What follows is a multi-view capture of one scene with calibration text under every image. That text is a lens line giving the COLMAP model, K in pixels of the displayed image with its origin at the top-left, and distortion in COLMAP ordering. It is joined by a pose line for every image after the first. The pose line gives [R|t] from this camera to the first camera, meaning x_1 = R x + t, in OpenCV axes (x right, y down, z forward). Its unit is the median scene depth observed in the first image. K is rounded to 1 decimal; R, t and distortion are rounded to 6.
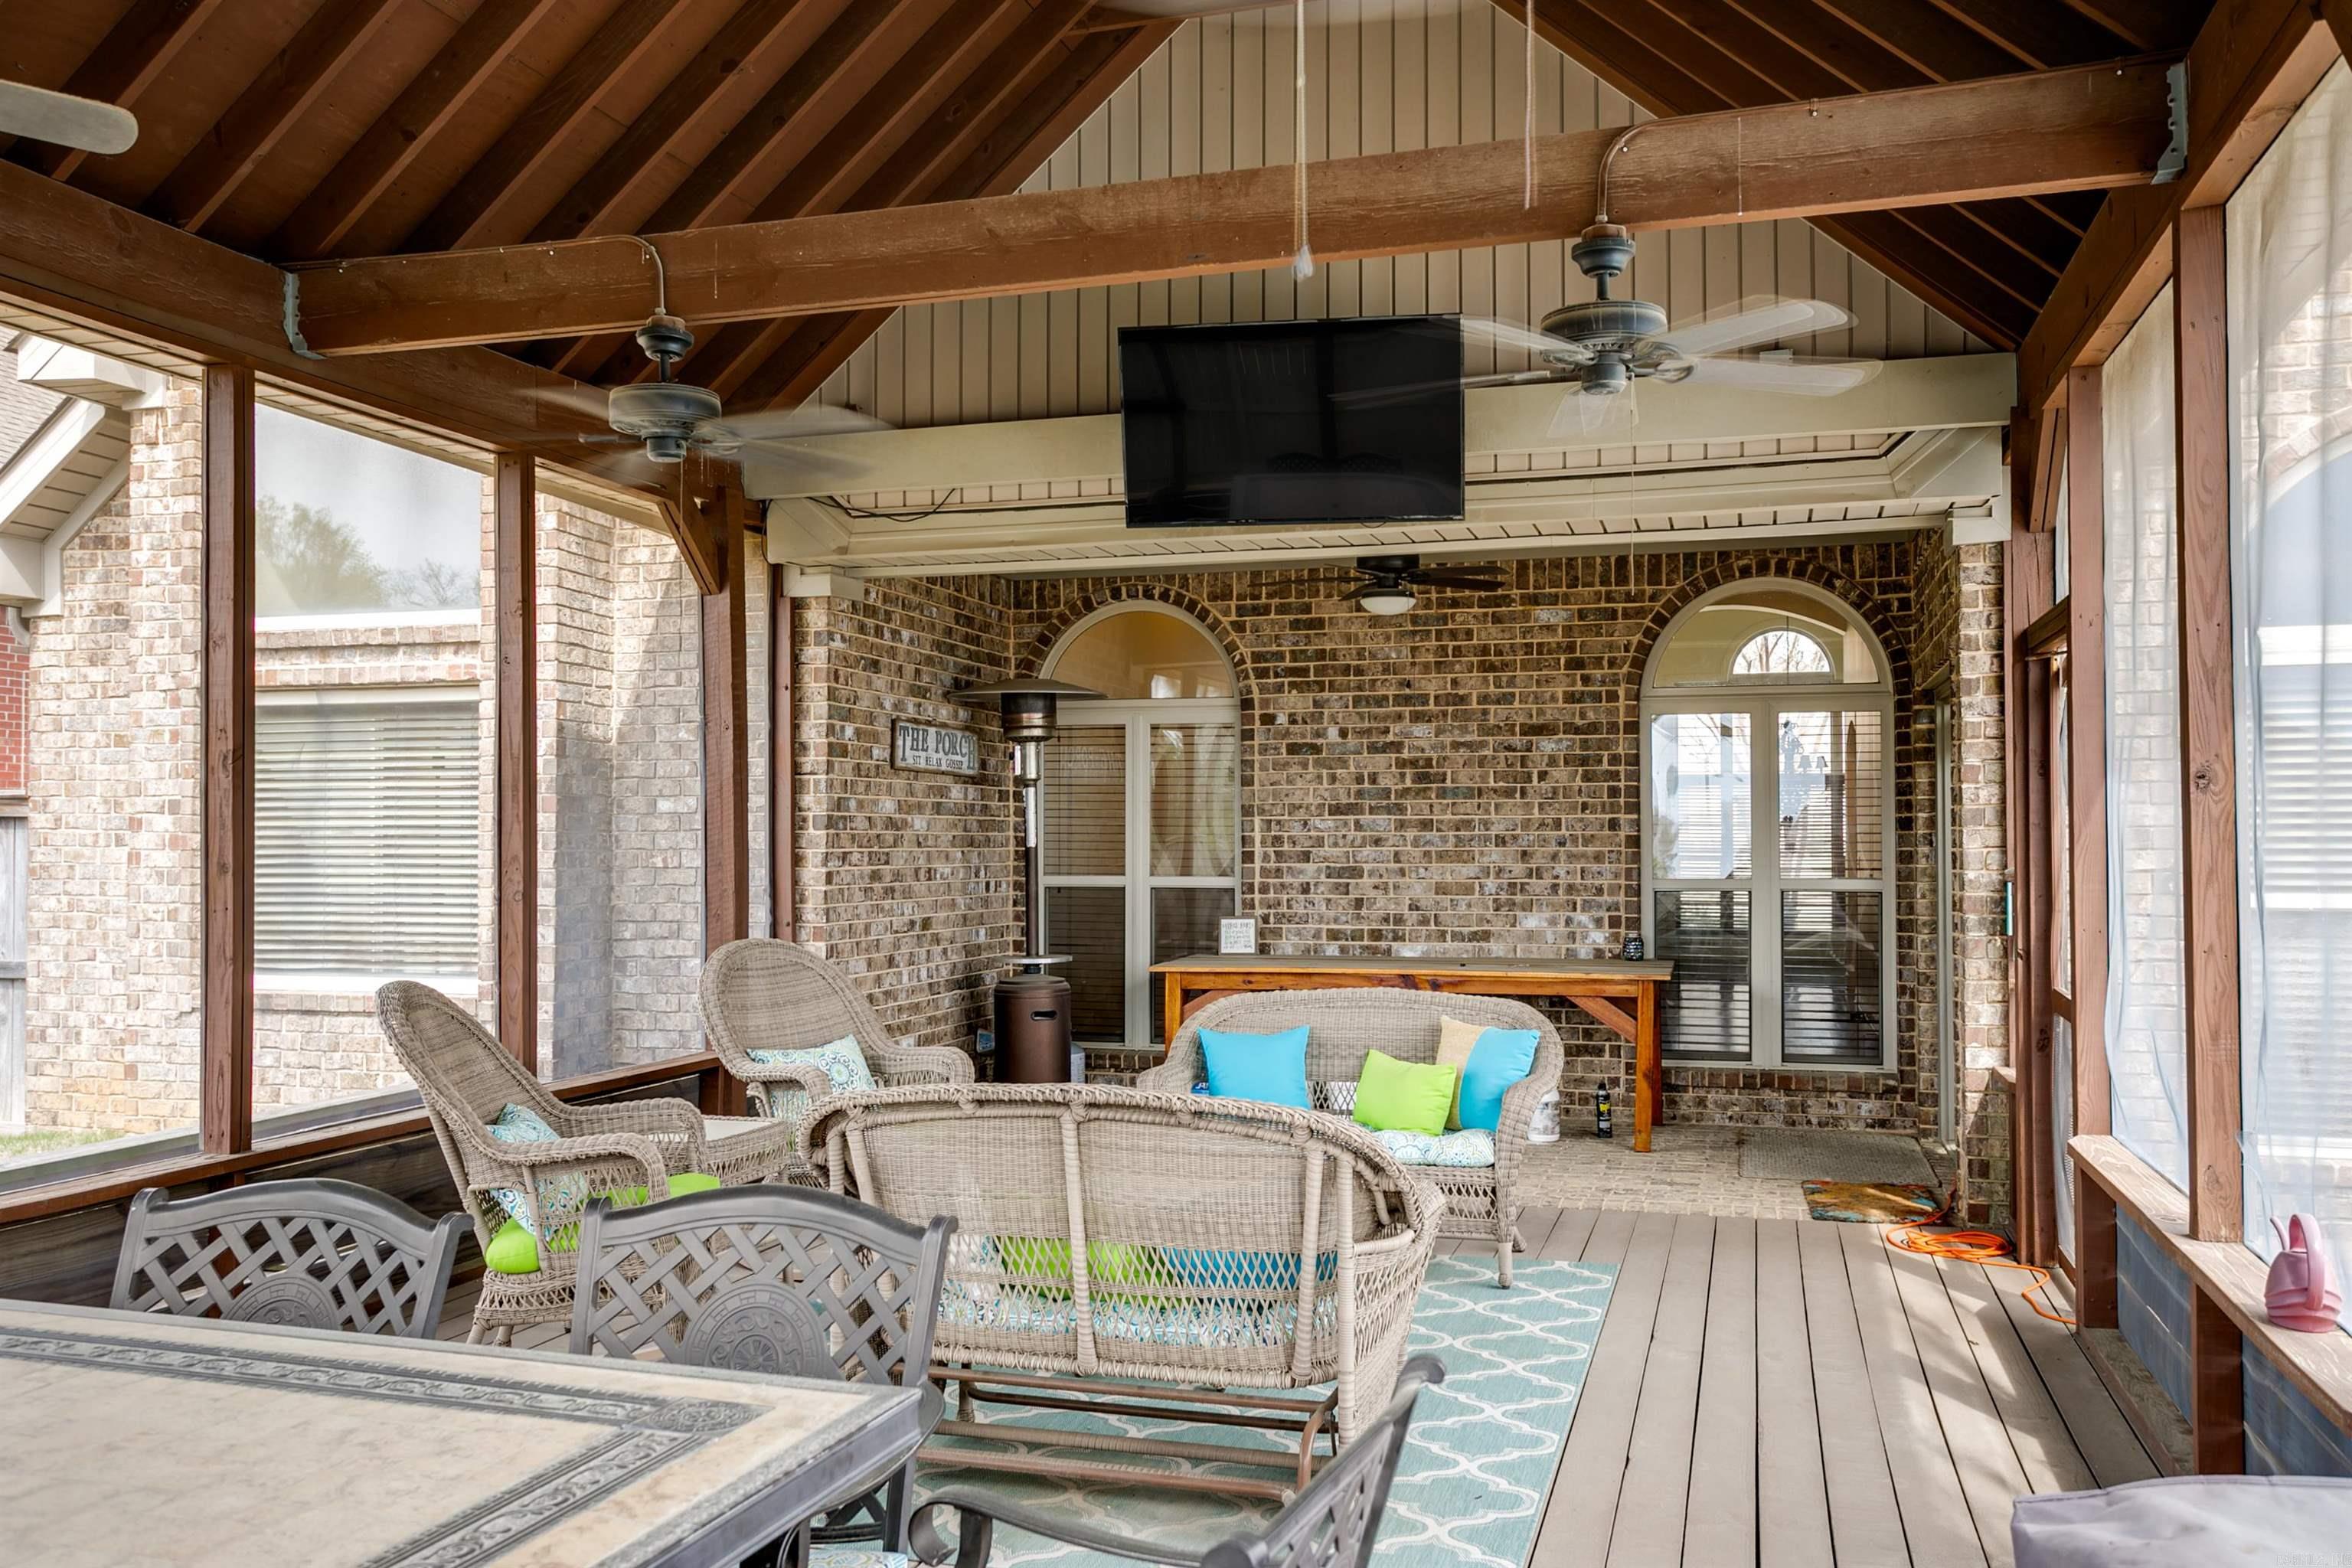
lens RADIAL K [[1868.5, 0, 1167.6], [0, 1868.5, 815.6], [0, 0, 1]] dist [-0.041020, 0.113357]
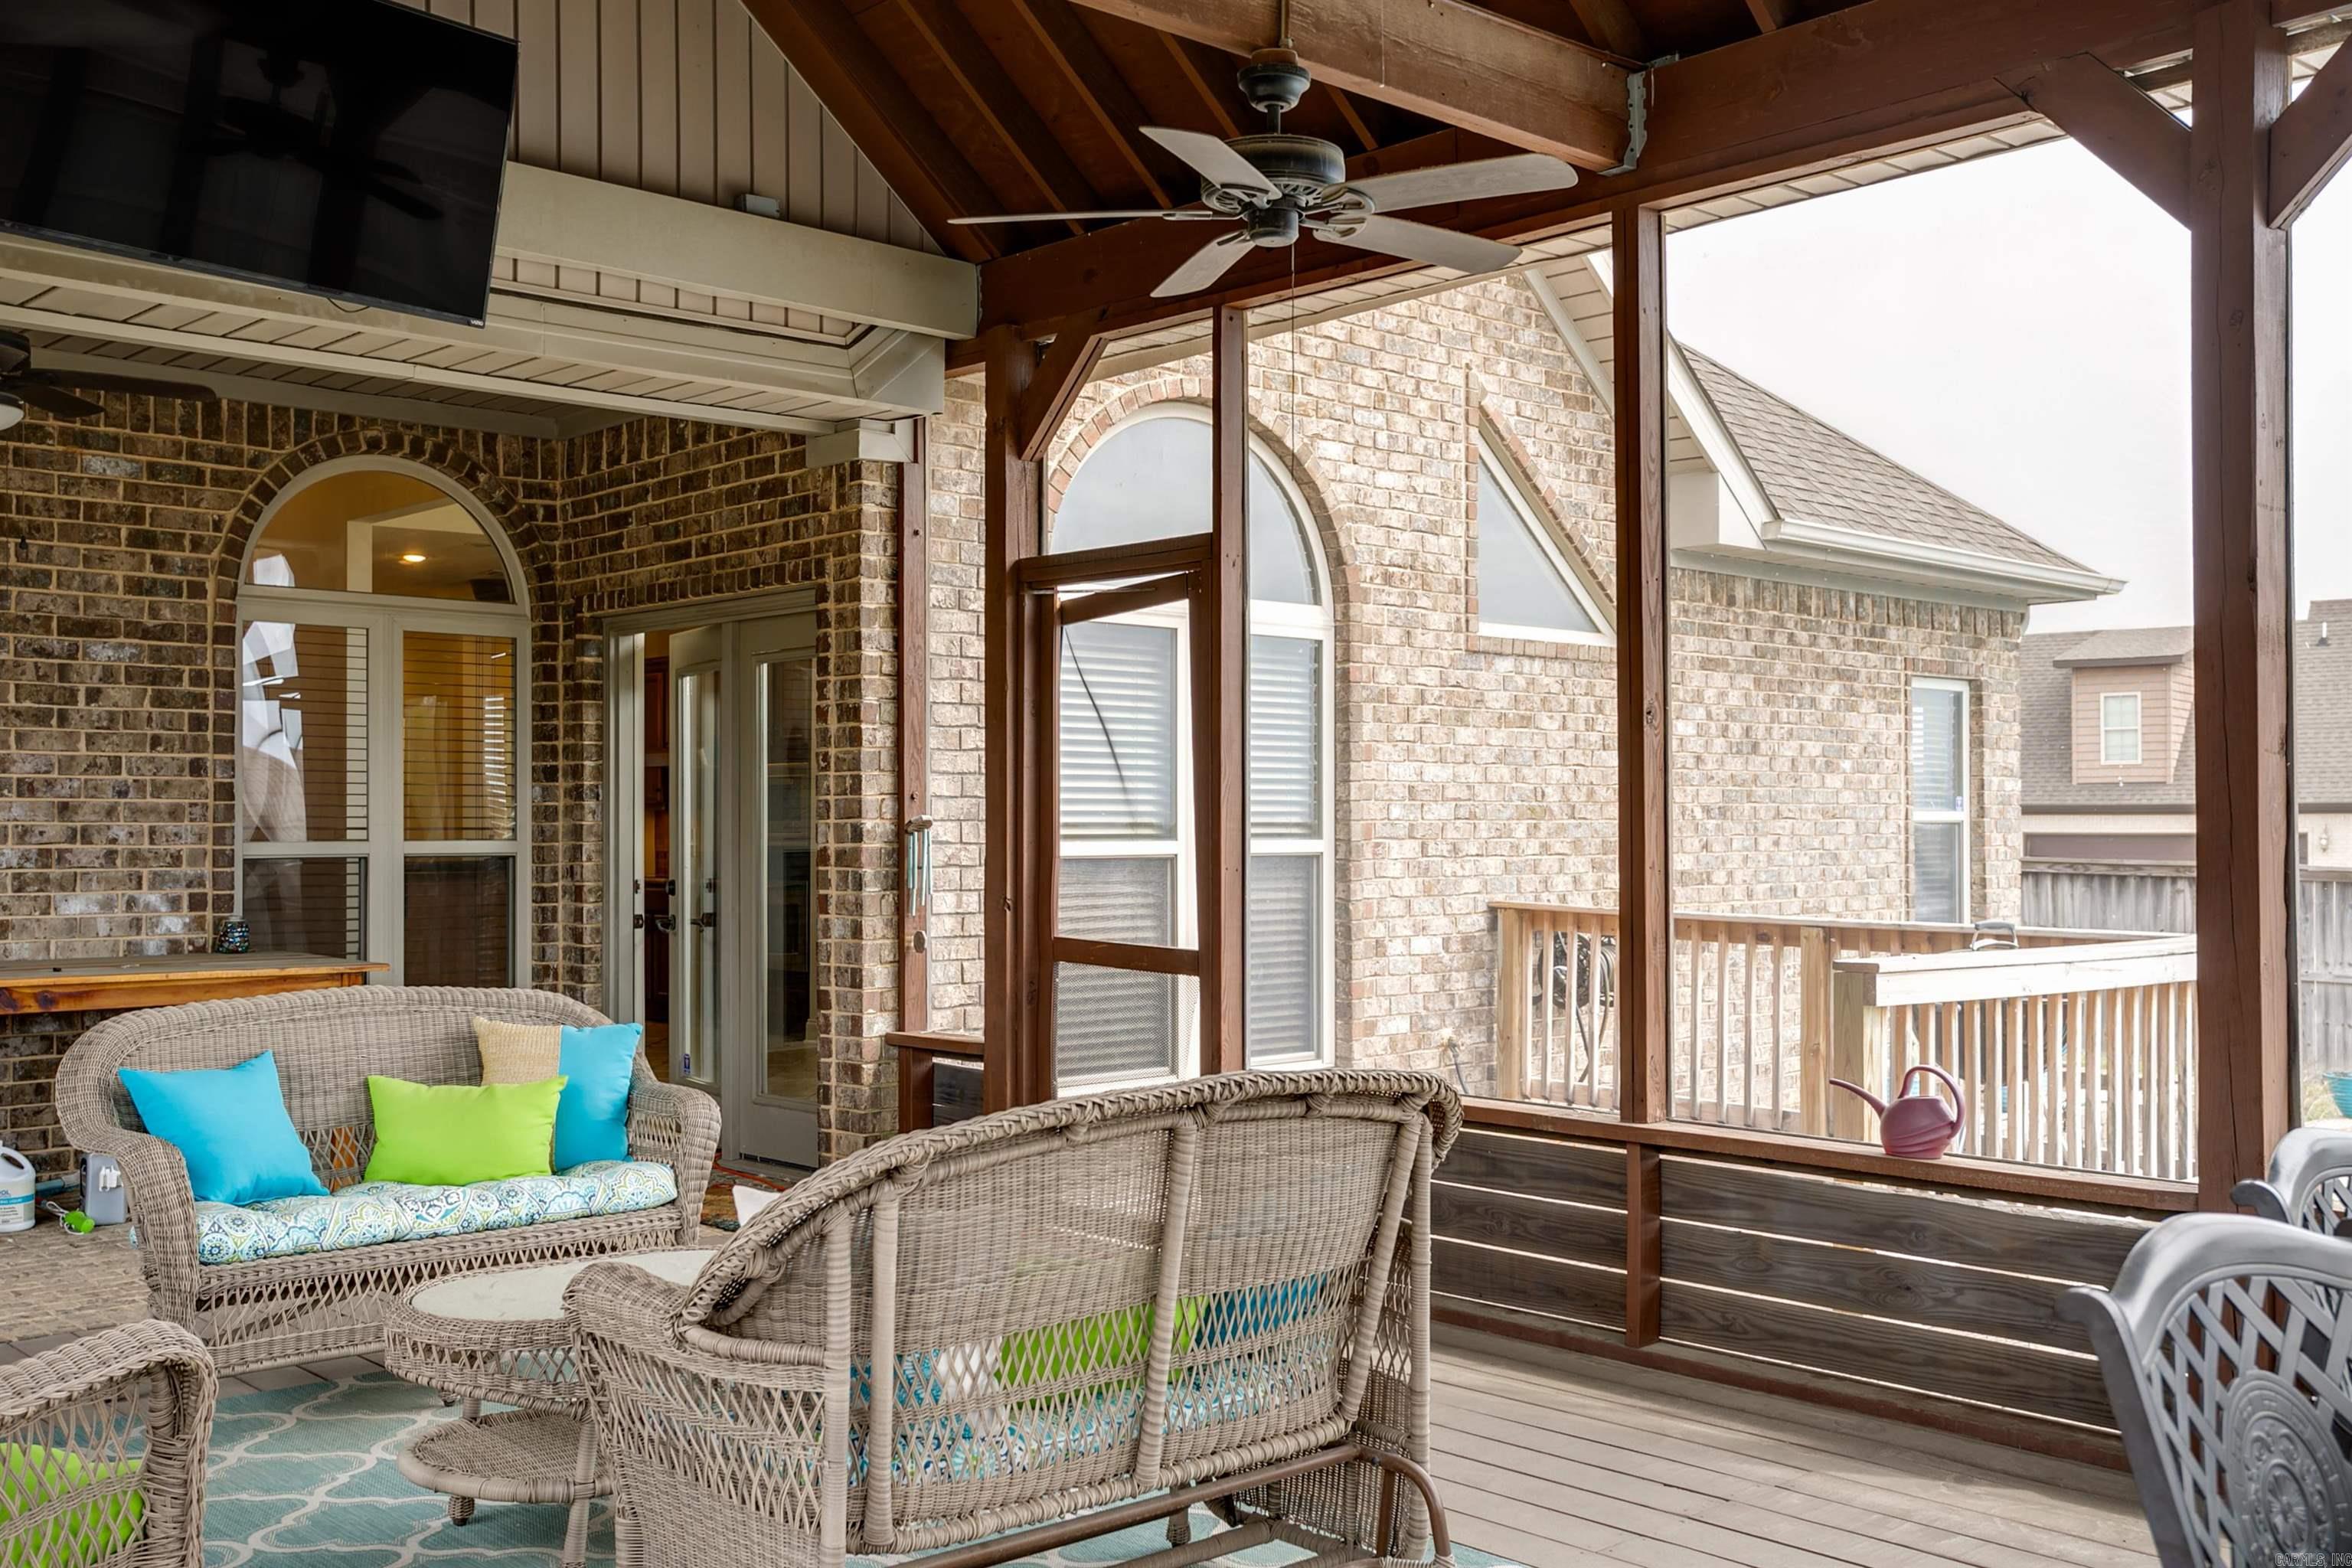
lens RADIAL K [[2219.9, 0, 1172.4], [0, 2219.9, 816.8], [0, 0, 1]] dist [0.000228, 0.016684]
pose [[0.500450, 0.005581, 0.865747, -0.316590], [-0.011988, 0.999928, 0.000484, 0.018924], [-0.865682, -0.010620, 0.500481, 0.240470]]
